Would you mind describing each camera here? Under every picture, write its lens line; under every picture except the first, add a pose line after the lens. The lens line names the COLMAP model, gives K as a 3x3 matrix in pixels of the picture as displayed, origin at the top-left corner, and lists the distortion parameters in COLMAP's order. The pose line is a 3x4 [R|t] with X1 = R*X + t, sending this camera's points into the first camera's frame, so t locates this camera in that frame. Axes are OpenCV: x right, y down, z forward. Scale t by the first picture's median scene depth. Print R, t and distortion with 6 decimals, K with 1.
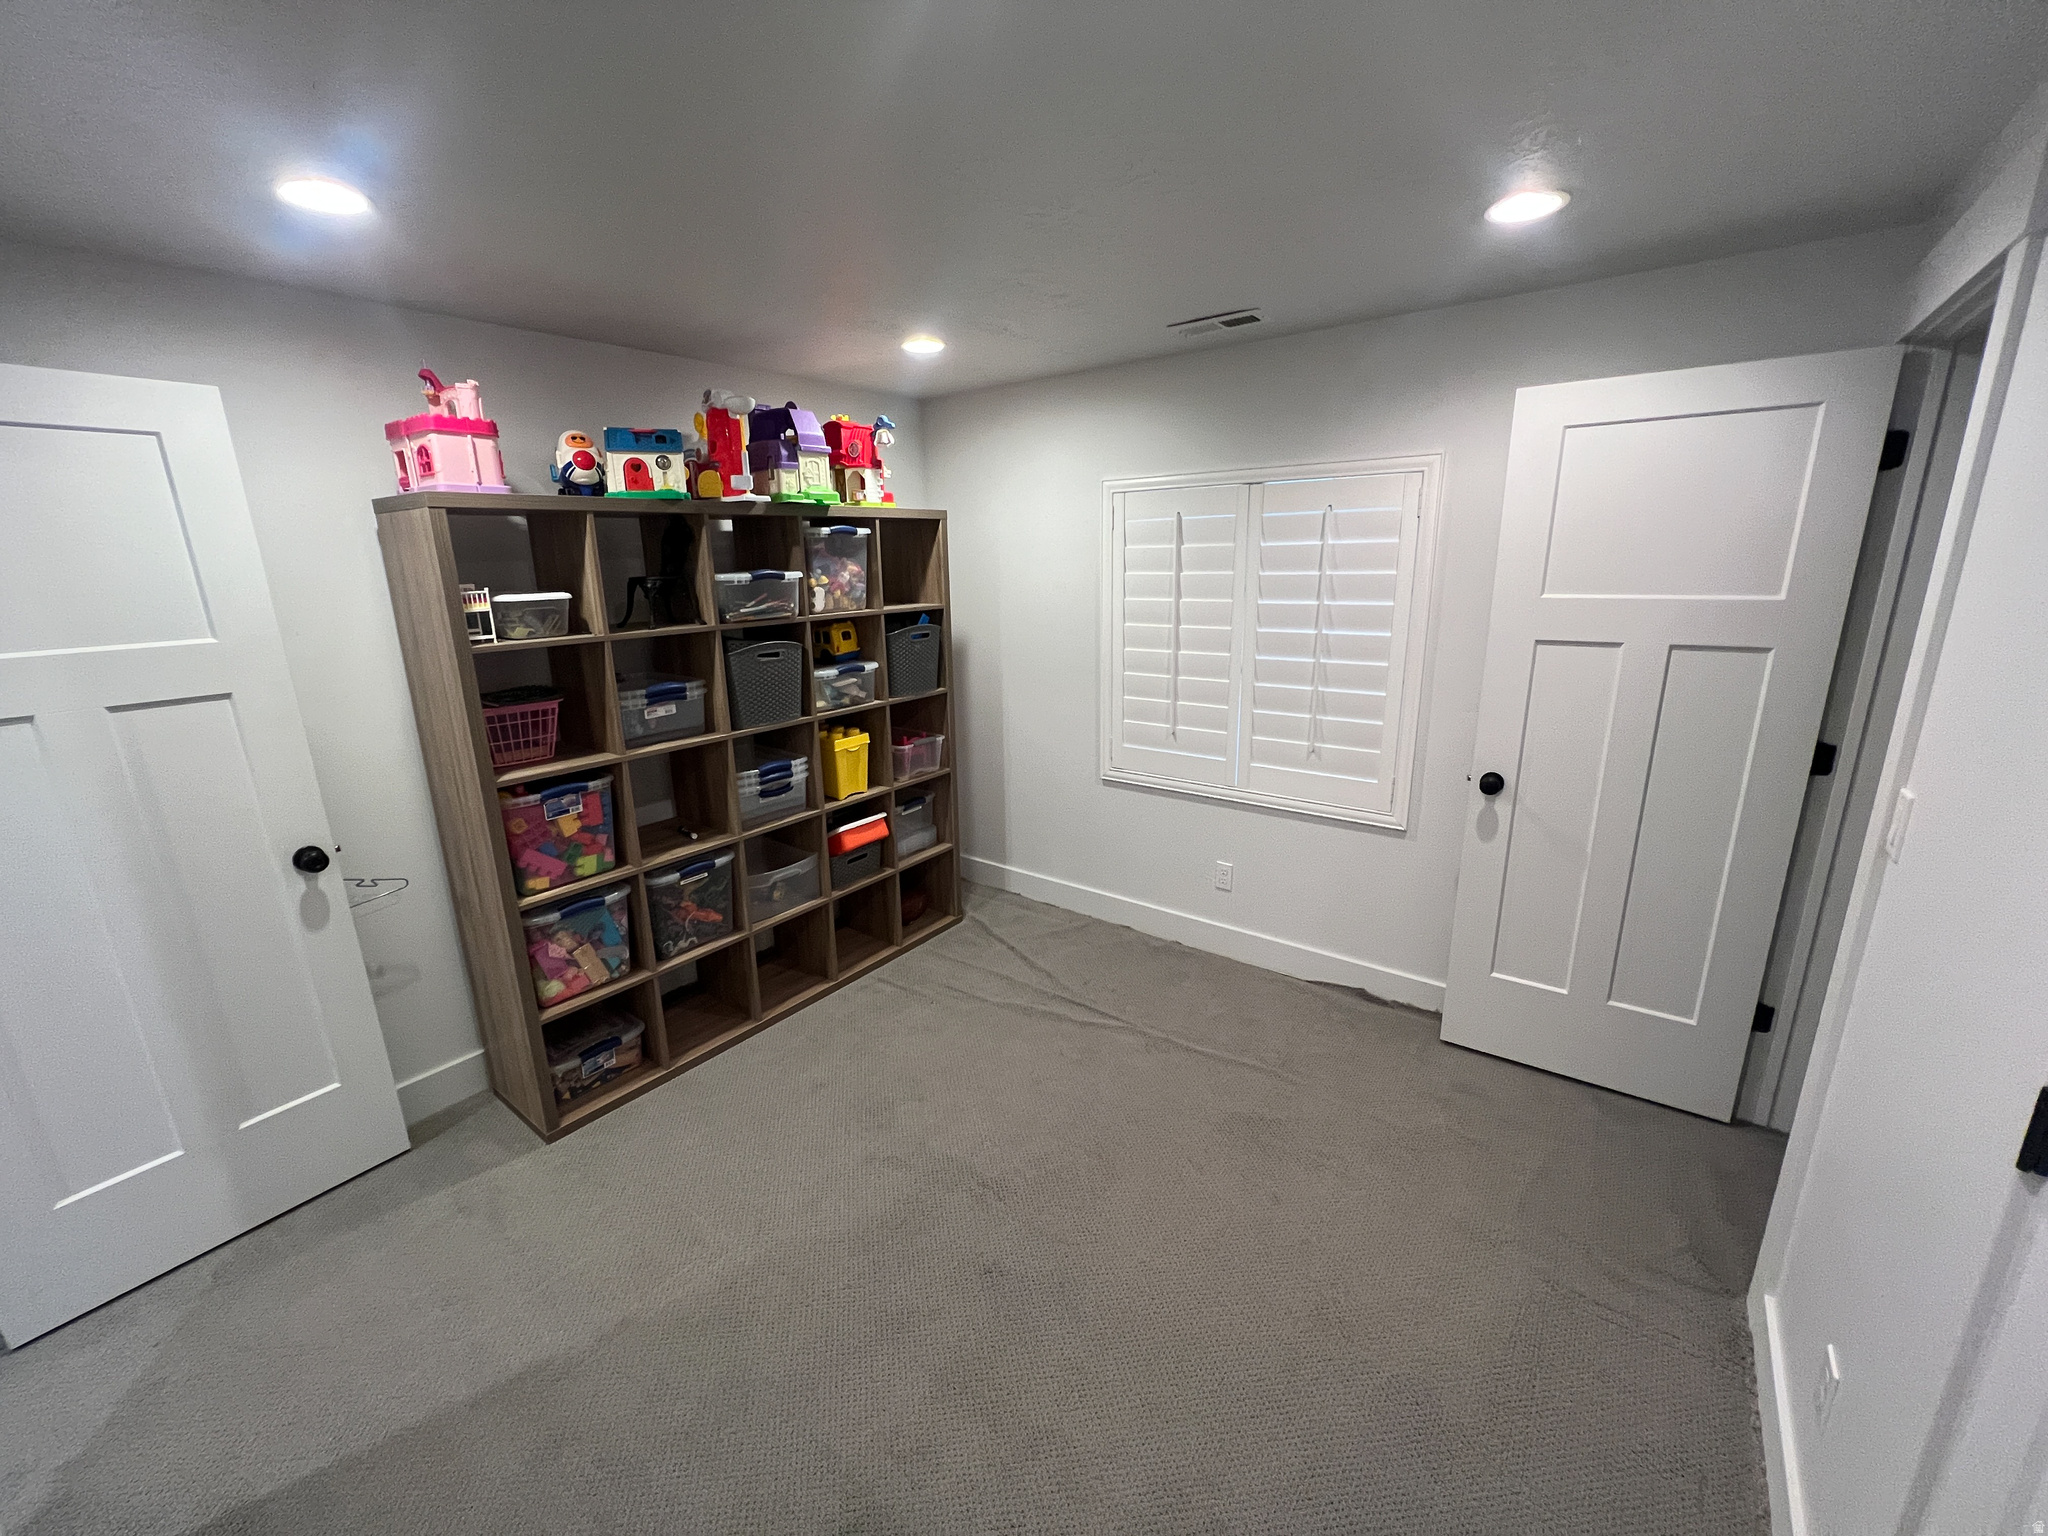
lens RADIAL K [[823.4, 0, 1017.5], [0, 823.4, 771.0], [0, 0, 1]] dist [0.001317, -0.000033]
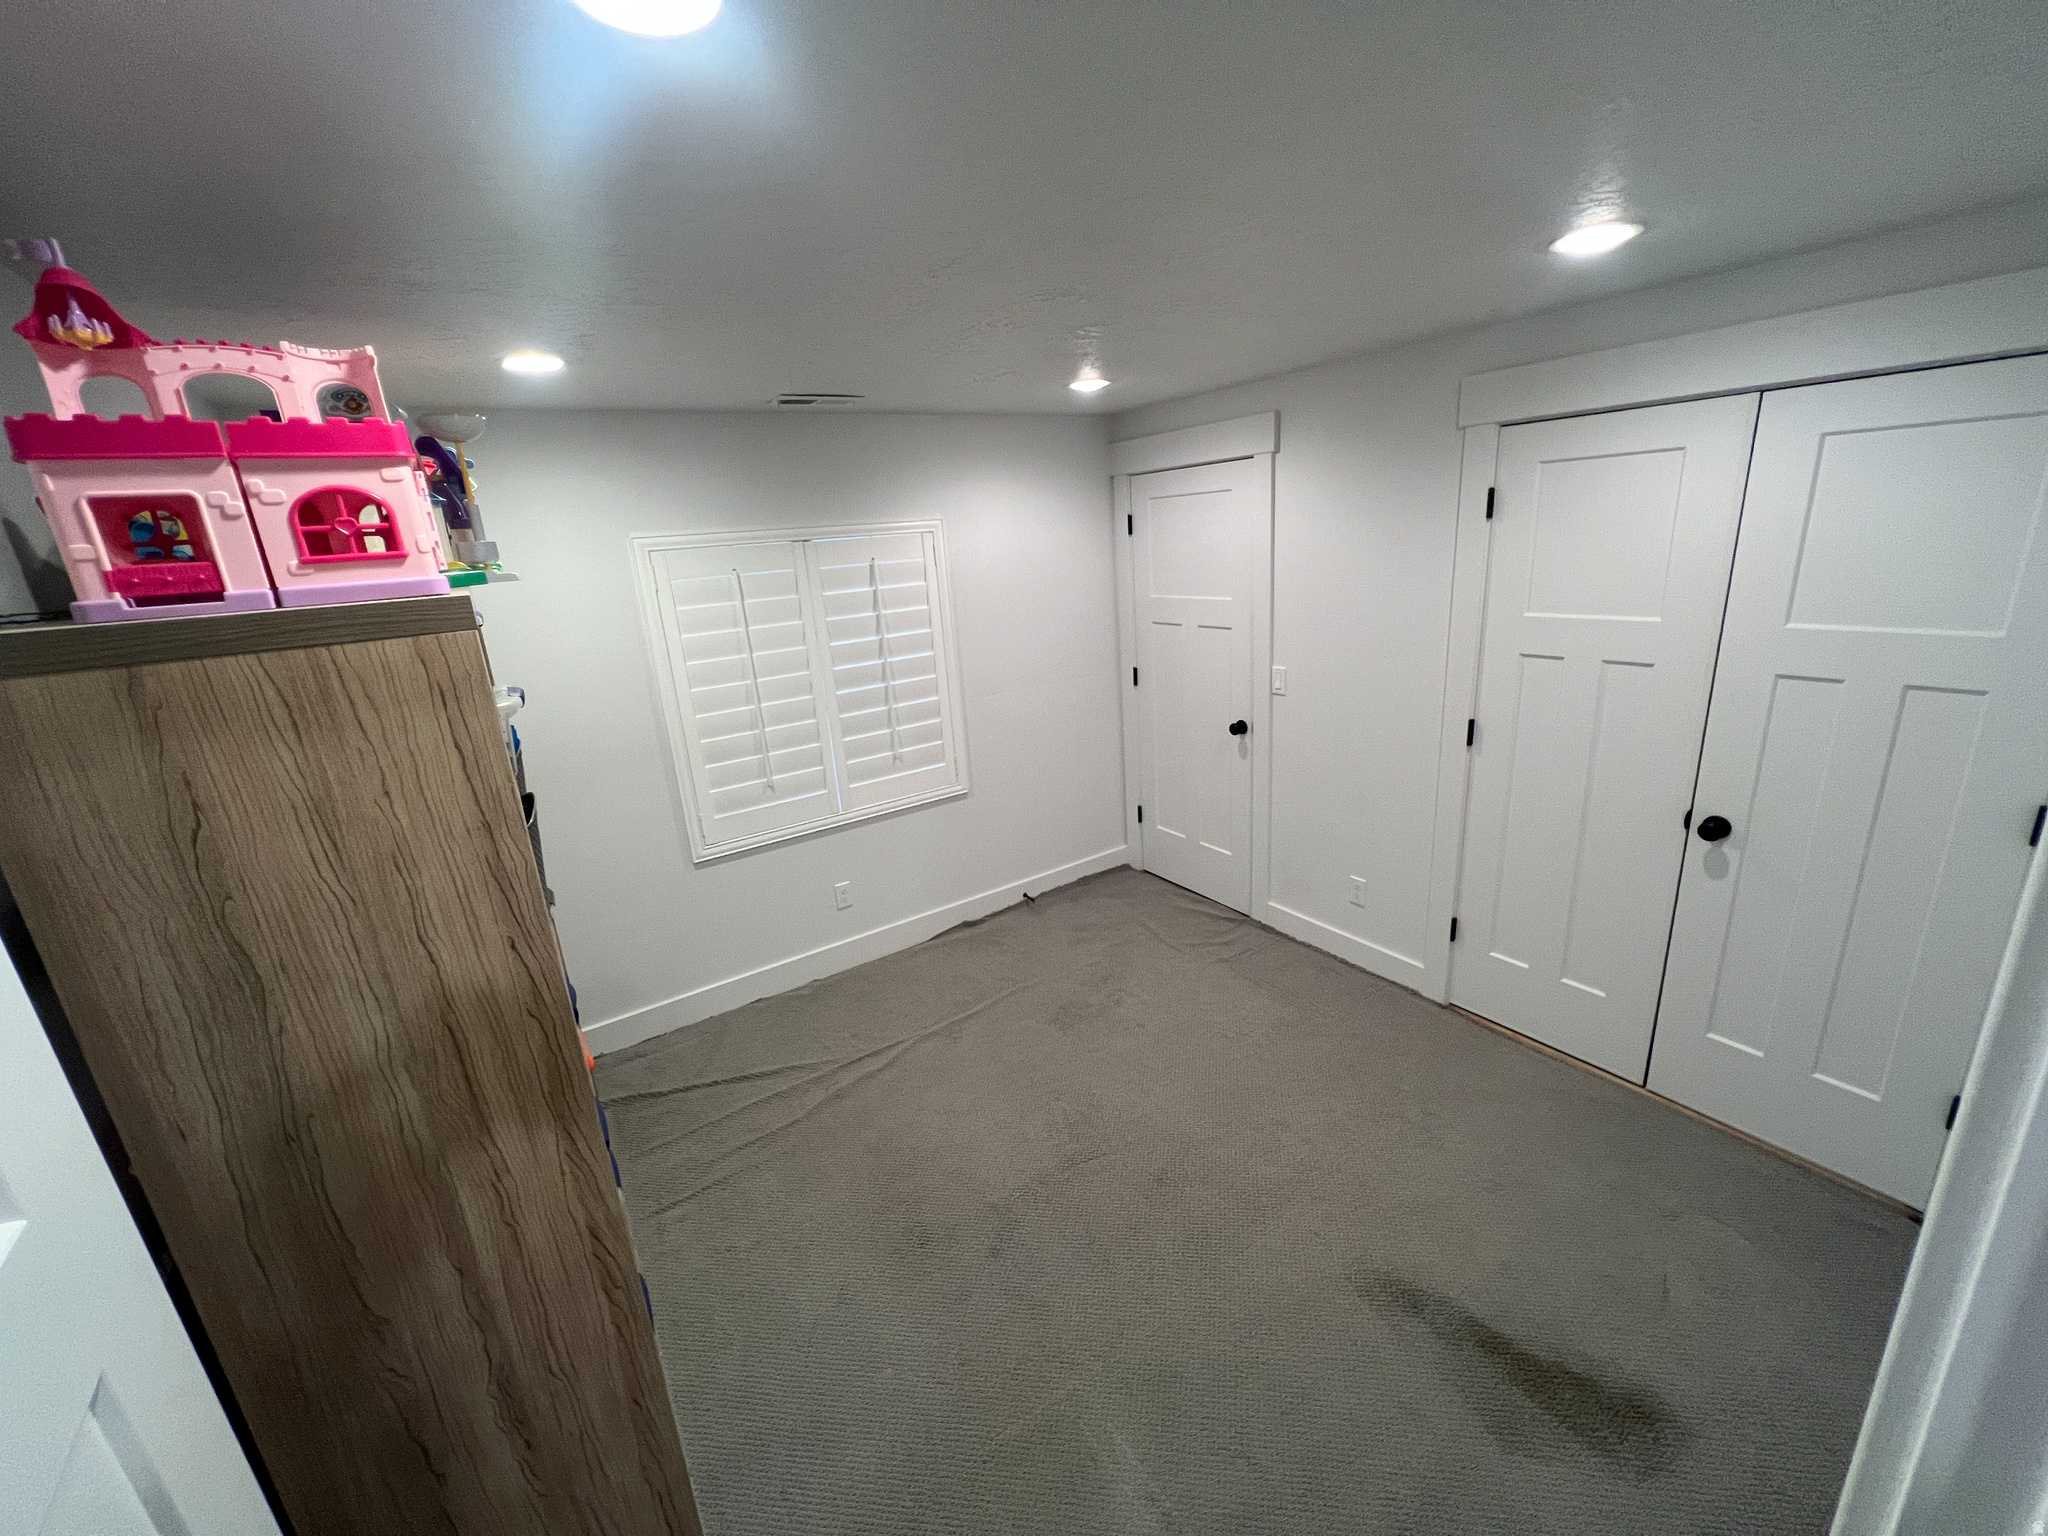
lens RADIAL K [[826.5, 0, 1027.5], [0, 826.5, 770.1], [0, 0, 1]] dist [0.001442, 0.000082]
pose [[0.312565, -0.267326, 0.911504, -0.679404], [0.301524, 0.937878, 0.171665, -0.154172], [-0.900770, 0.221184, 0.373753, 0.369037]]
